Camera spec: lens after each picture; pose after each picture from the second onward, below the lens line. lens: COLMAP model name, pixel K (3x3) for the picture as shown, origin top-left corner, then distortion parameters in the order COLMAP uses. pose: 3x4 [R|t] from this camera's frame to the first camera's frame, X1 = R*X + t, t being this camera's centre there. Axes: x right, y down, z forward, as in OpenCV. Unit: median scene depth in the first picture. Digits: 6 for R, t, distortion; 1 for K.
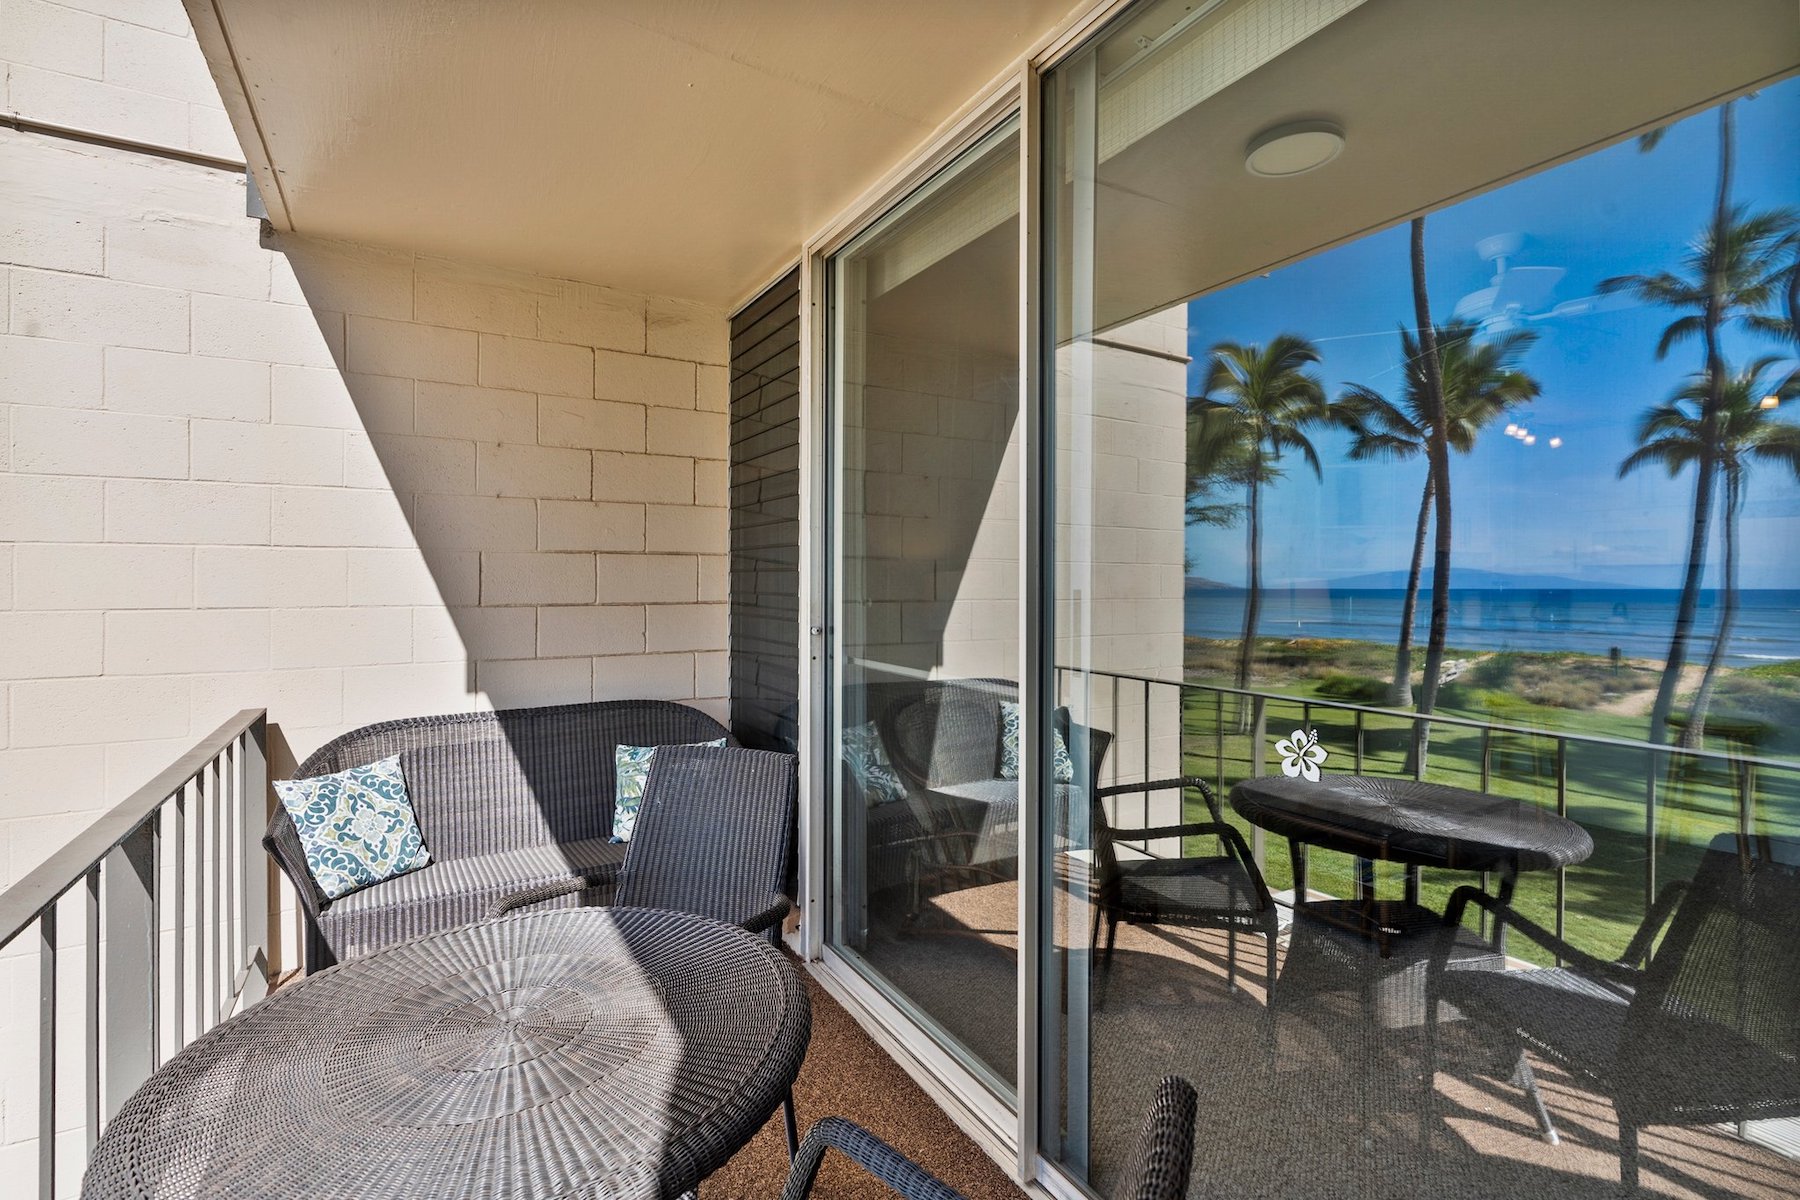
lens RADIAL K [[832.3, 0, 897.5], [0, 832.3, 593.5], [0, 0, 1]] dist [-0.017039, 0.000114]
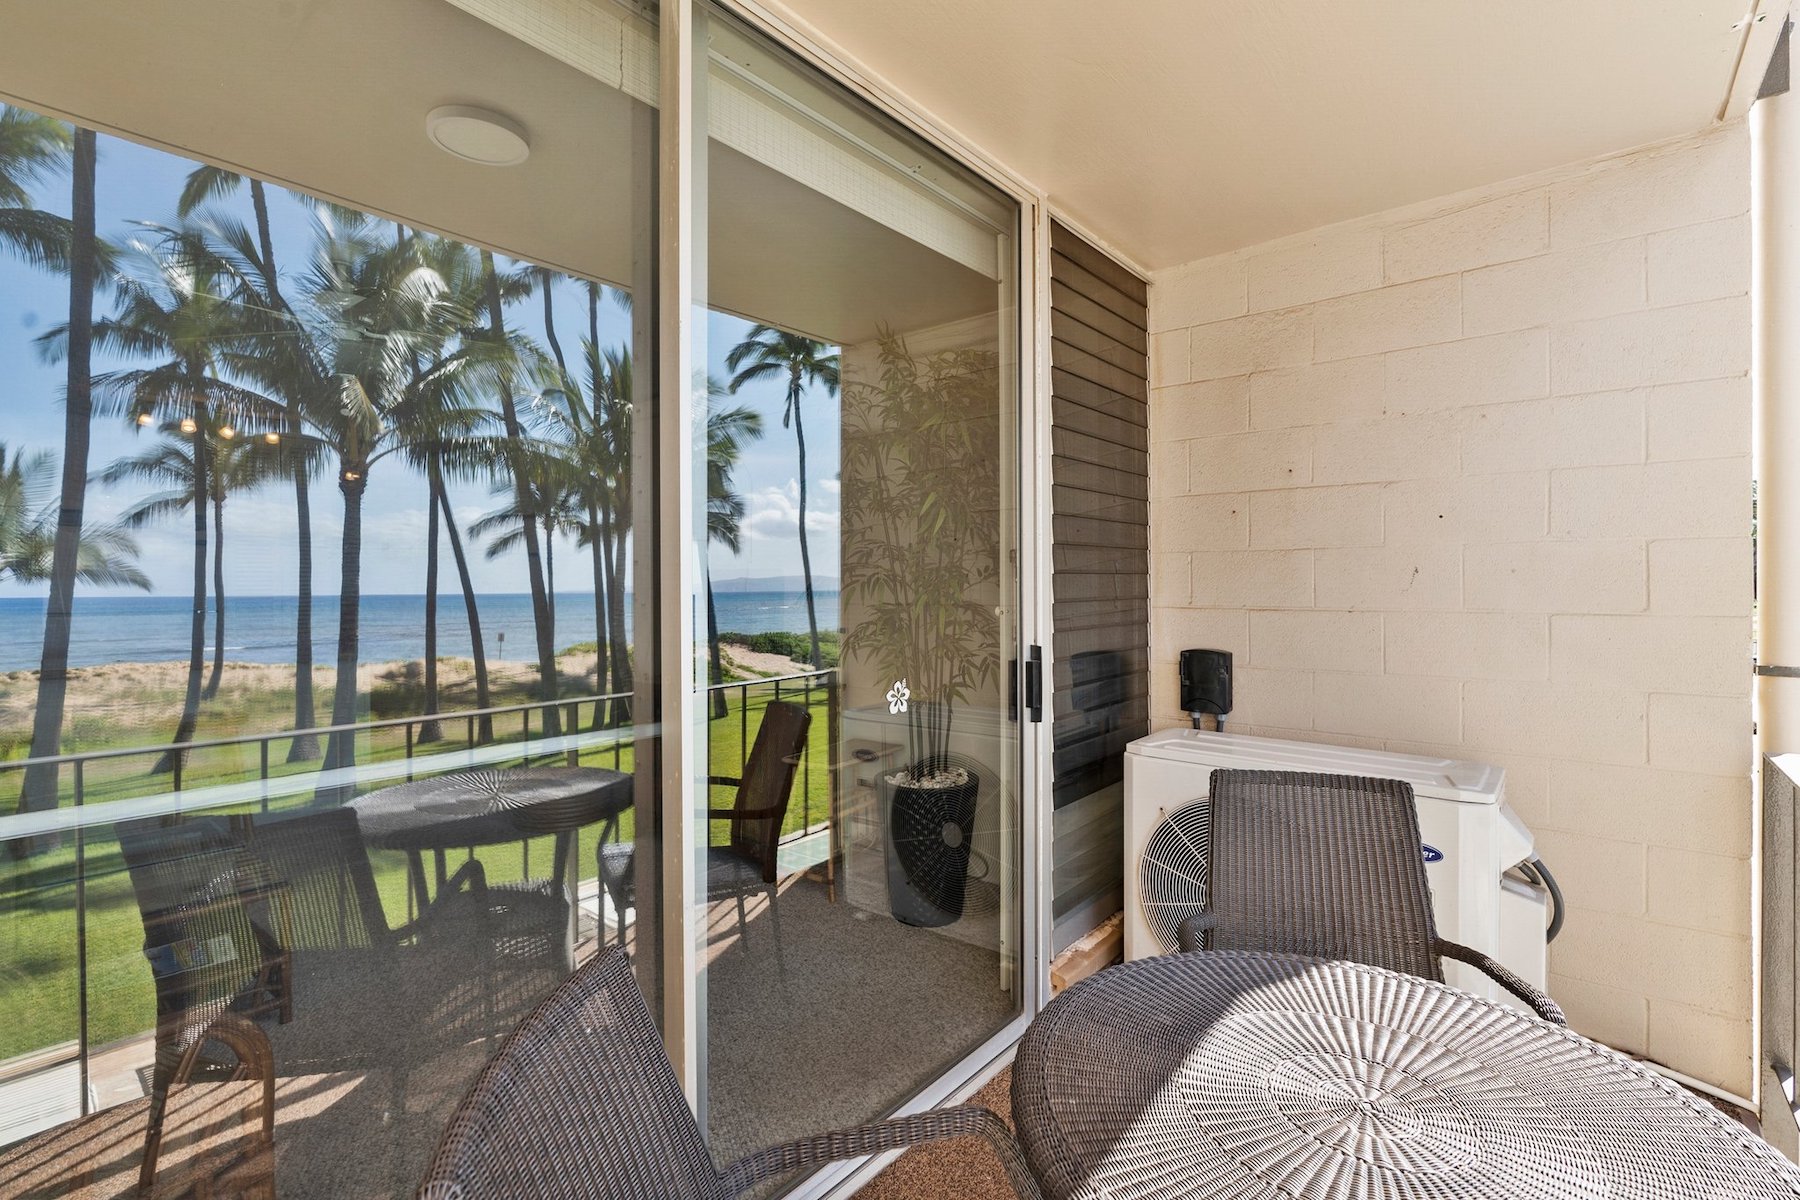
lens RADIAL K [[820.2, 0, 899.4], [0, 820.2, 590.9], [0, 0, 1]] dist [-0.004454, 0.000184]
pose [[-0.343567, -0.007065, 0.939102, -0.948098], [-0.002386, 0.999975, 0.006650, -0.015152], [-0.939125, 0.000044, -0.343575, 1.508748]]
